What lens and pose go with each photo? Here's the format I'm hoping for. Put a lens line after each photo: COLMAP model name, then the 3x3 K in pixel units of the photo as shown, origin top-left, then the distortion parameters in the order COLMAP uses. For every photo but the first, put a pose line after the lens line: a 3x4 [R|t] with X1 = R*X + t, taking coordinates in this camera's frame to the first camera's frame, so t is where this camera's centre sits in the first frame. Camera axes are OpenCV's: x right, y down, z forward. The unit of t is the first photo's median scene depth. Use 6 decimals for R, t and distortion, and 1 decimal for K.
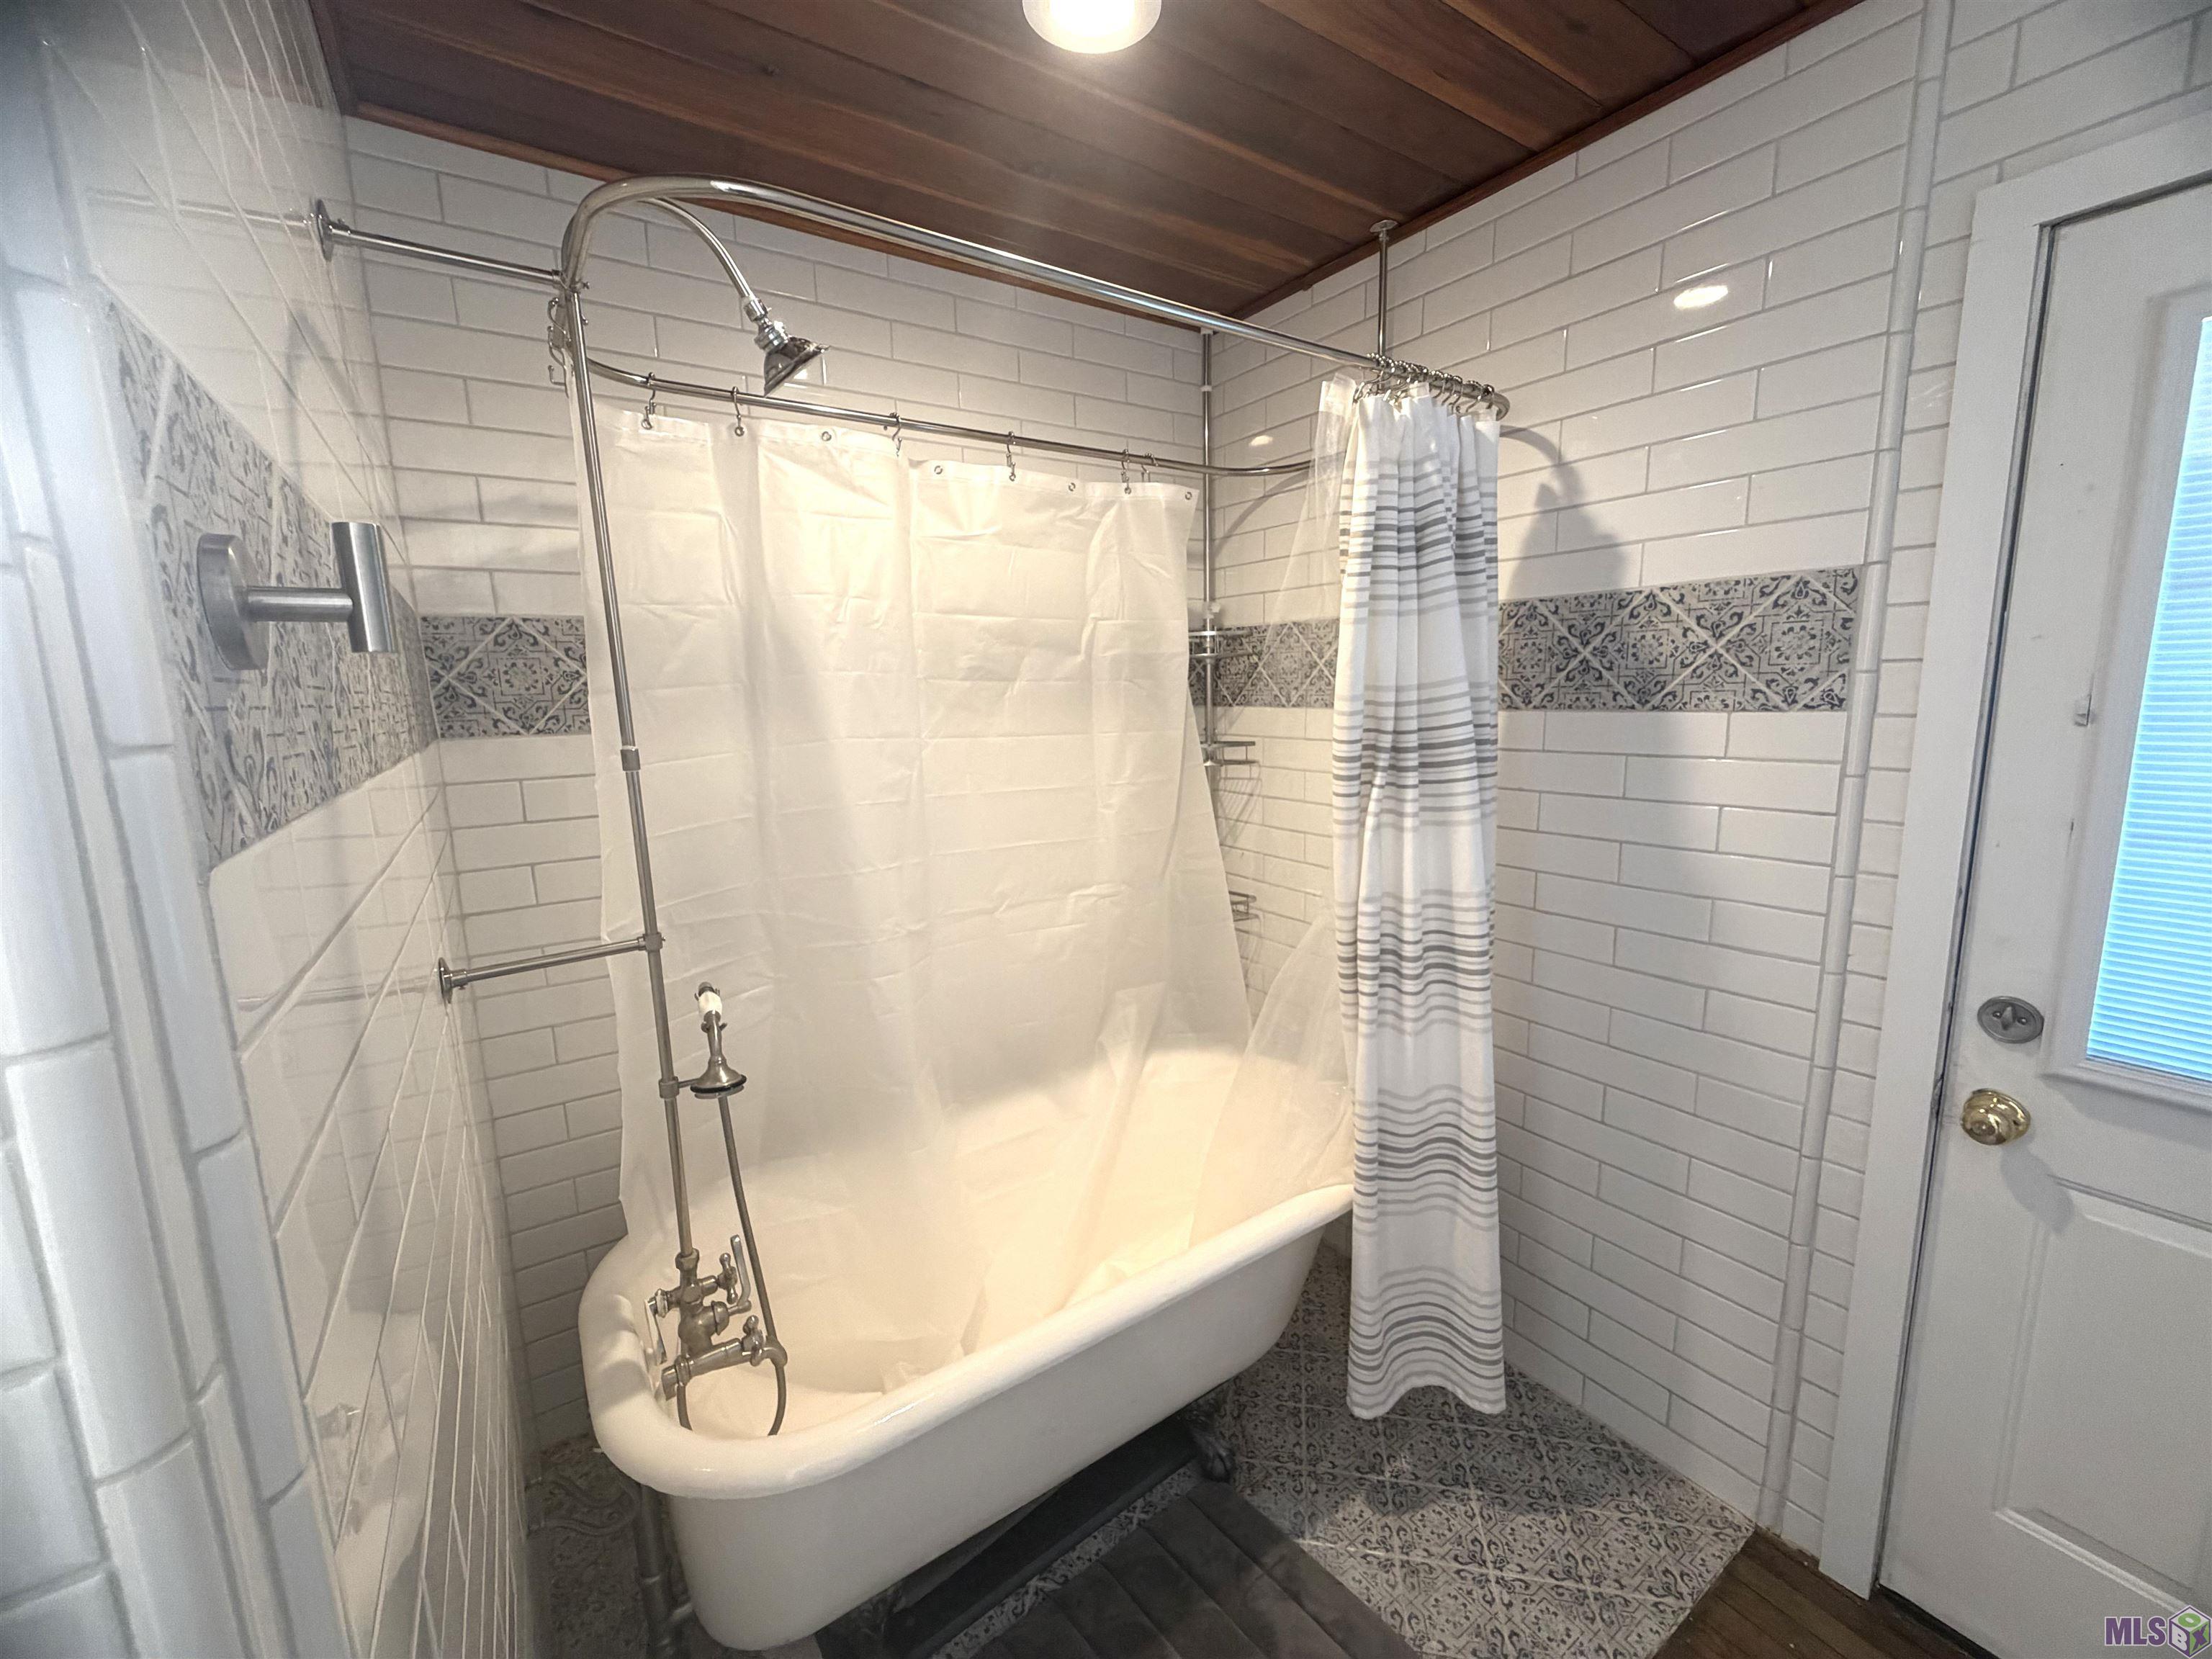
lens RADIAL K [[883.7, 0, 1099.9], [0, 883.7, 832.6], [0, 0, 1]] dist [-0.001777, 0.000350]
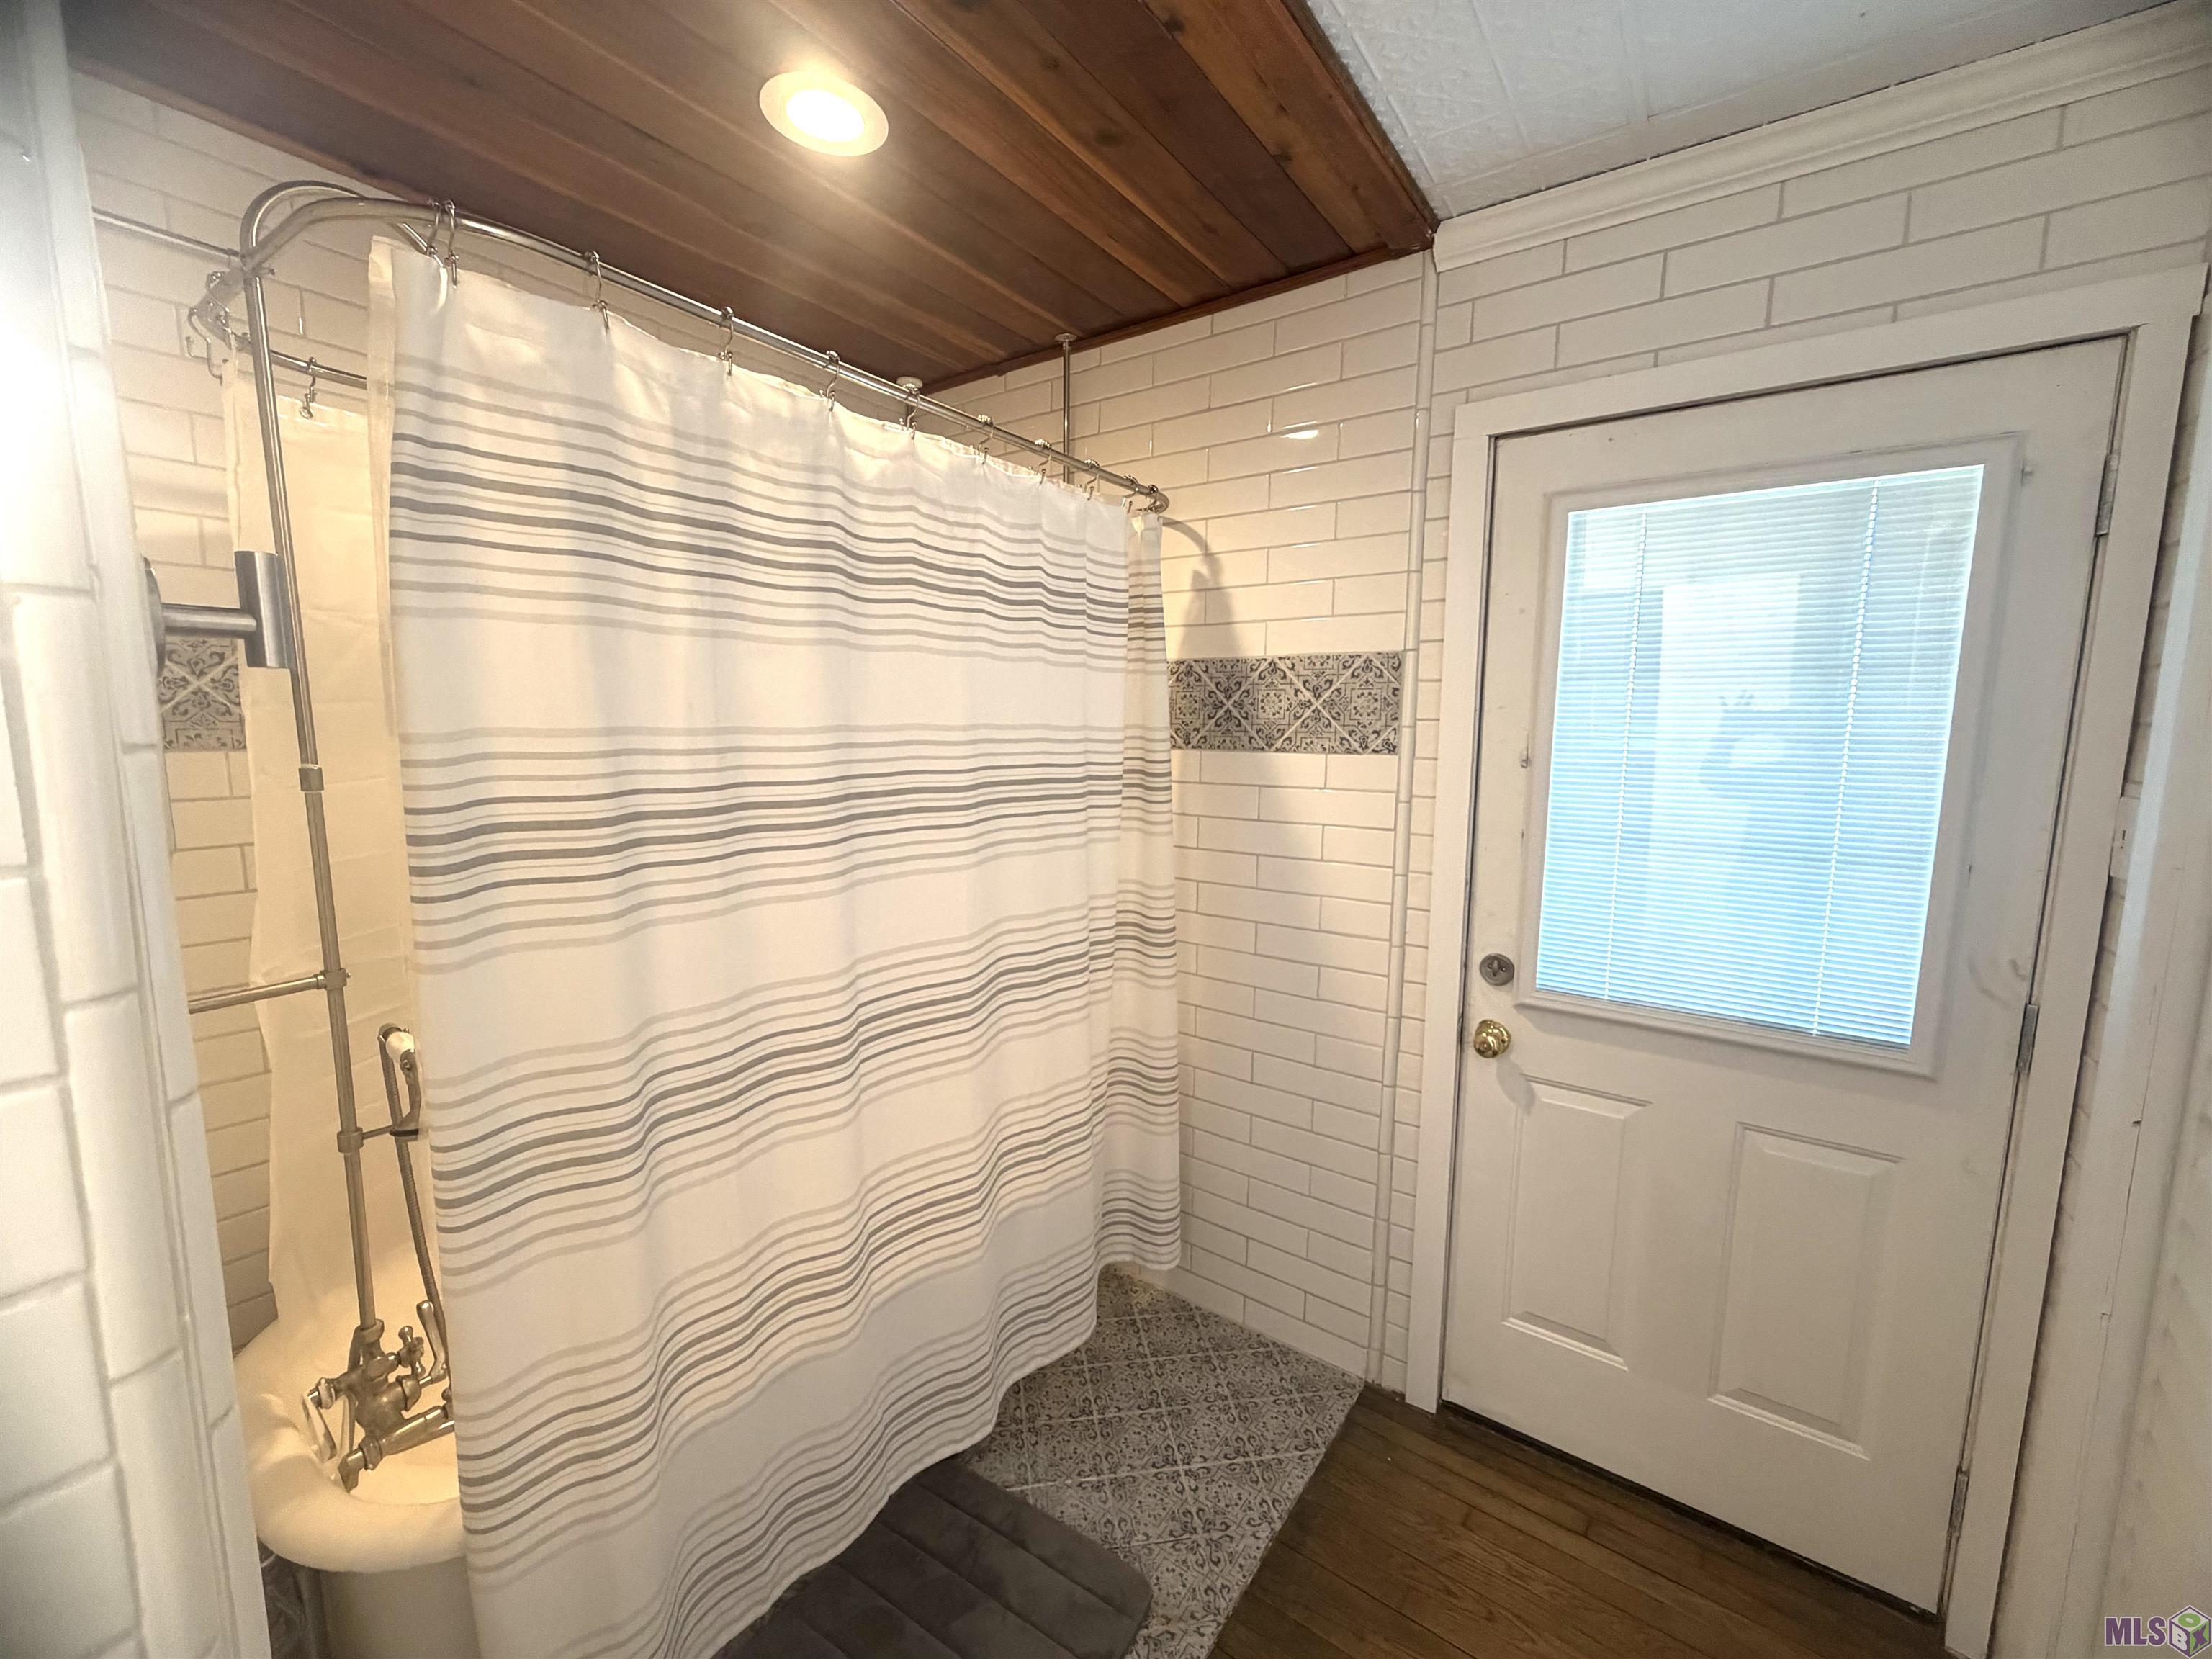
lens RADIAL K [[883.7, 0, 1099.9], [0, 883.7, 832.6], [0, 0, 1]] dist [-0.001777, 0.000350]
pose [[0.936563, -0.009701, 0.350364, -0.073265], [0.023471, 0.999109, -0.035078, 0.020596], [-0.349711, 0.041076, 0.935957, -0.120286]]
